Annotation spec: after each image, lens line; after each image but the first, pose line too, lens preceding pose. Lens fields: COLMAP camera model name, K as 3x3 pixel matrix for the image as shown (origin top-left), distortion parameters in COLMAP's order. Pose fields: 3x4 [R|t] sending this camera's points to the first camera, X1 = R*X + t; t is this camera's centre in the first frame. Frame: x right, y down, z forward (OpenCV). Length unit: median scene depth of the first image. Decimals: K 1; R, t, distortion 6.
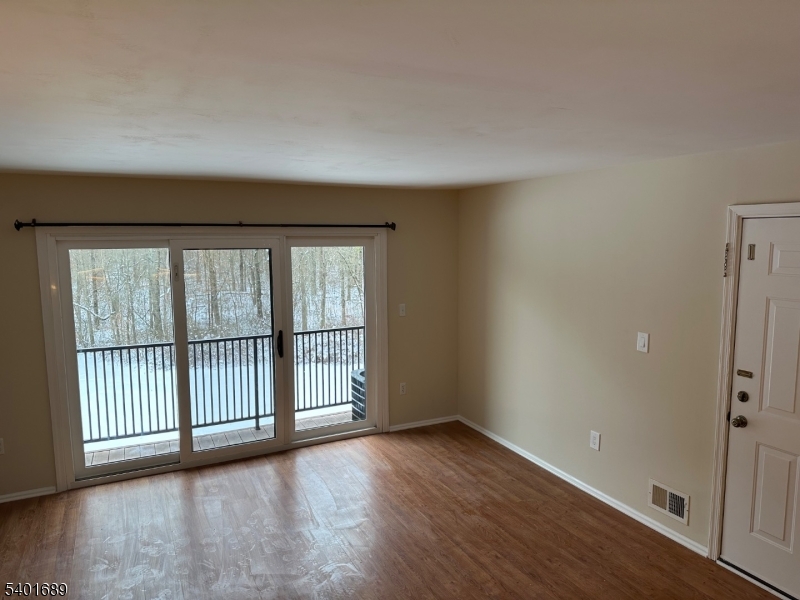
lens RADIAL K [[560.5, 0, 401.9], [0, 560.5, 298.9], [0, 0, 1]] dist [0.154568, -0.224291]
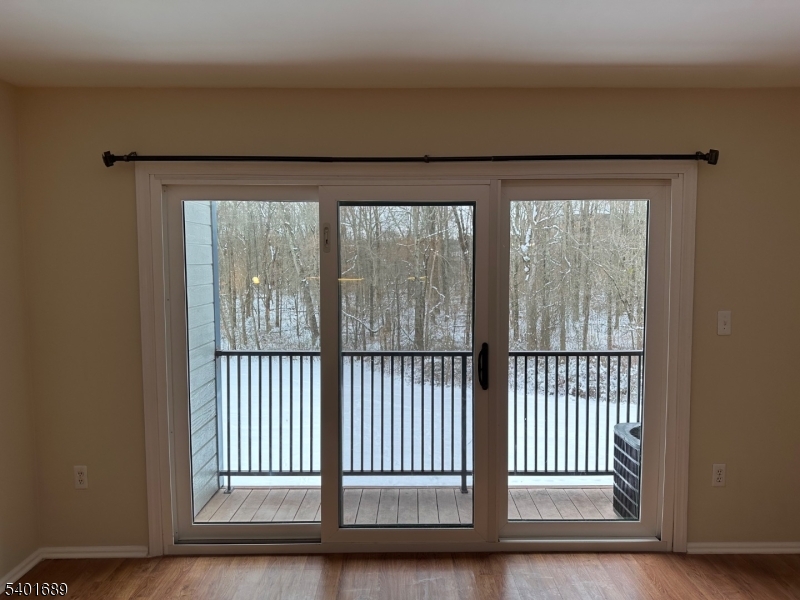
lens RADIAL K [[560.5, 0, 401.9], [0, 560.5, 298.9], [0, 0, 1]] dist [0.154568, -0.224291]
pose [[0.897129, 0.033633, -0.440487, -0.032493], [-0.053566, 0.998022, -0.032893, 0.030397], [0.438509, 0.053104, 0.897156, 0.388234]]
